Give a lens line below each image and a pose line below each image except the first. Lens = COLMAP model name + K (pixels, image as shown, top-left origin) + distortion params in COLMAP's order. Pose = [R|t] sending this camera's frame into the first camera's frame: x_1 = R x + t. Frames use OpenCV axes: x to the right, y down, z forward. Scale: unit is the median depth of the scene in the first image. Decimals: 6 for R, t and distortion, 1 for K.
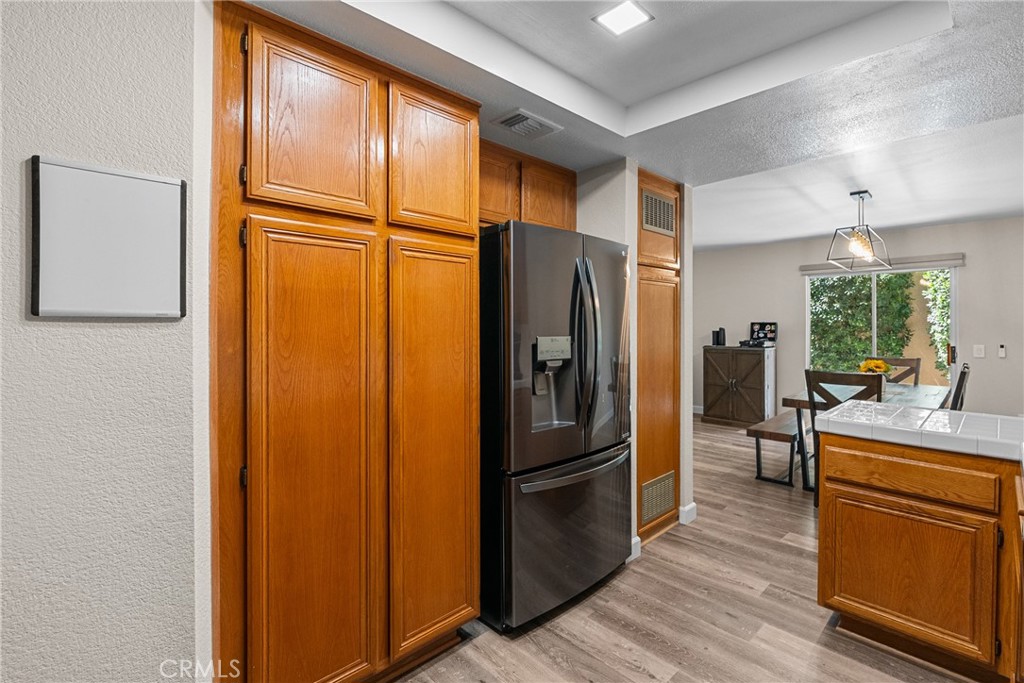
lens RADIAL K [[473.7, 0, 525.5], [0, 473.7, 328.8], [0, 0, 1]] dist [-0.001572, 0.000573]
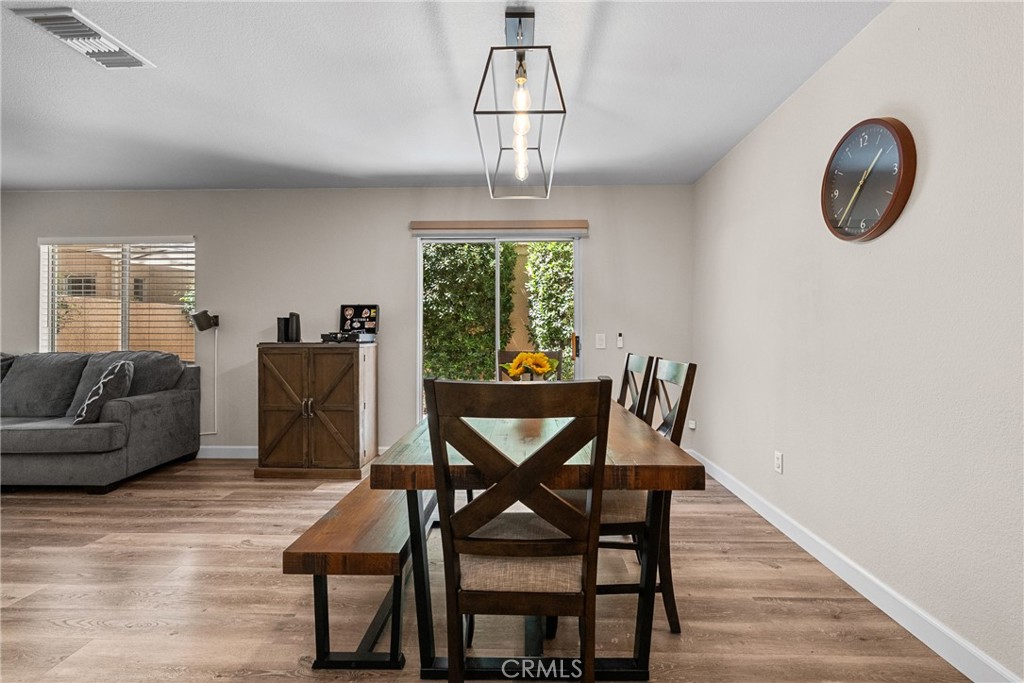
lens RADIAL K [[465.0, 0, 514.2], [0, 465.0, 336.9], [0, 0, 1]] dist [-0.008899, 0.000655]
pose [[0.730716, -0.001676, 0.682679, 0.446458], [0.002312, 0.999997, -0.000019, 0.060527], [-0.682677, 0.001592, 0.730718, 0.782516]]
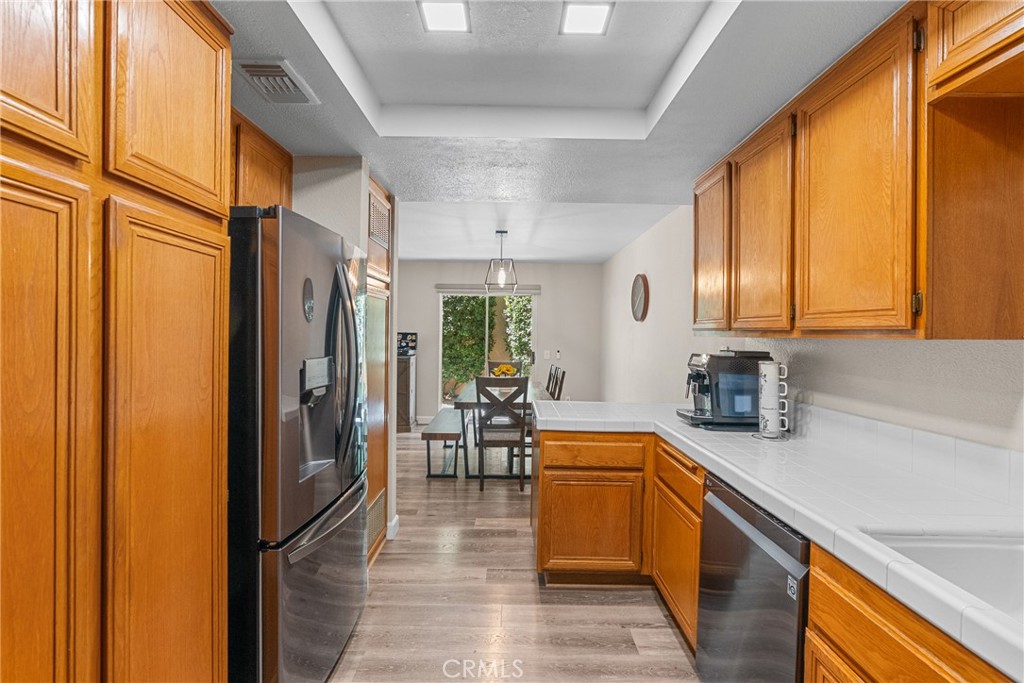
lens RADIAL K [[465.0, 0, 514.2], [0, 465.0, 336.9], [0, 0, 1]] dist [-0.008899, 0.000655]
pose [[0.698489, 0.002447, 0.715616, -0.181386], [-0.006556, 0.999974, 0.002980, -0.016461], [-0.715590, -0.006773, 0.698487, 0.138391]]
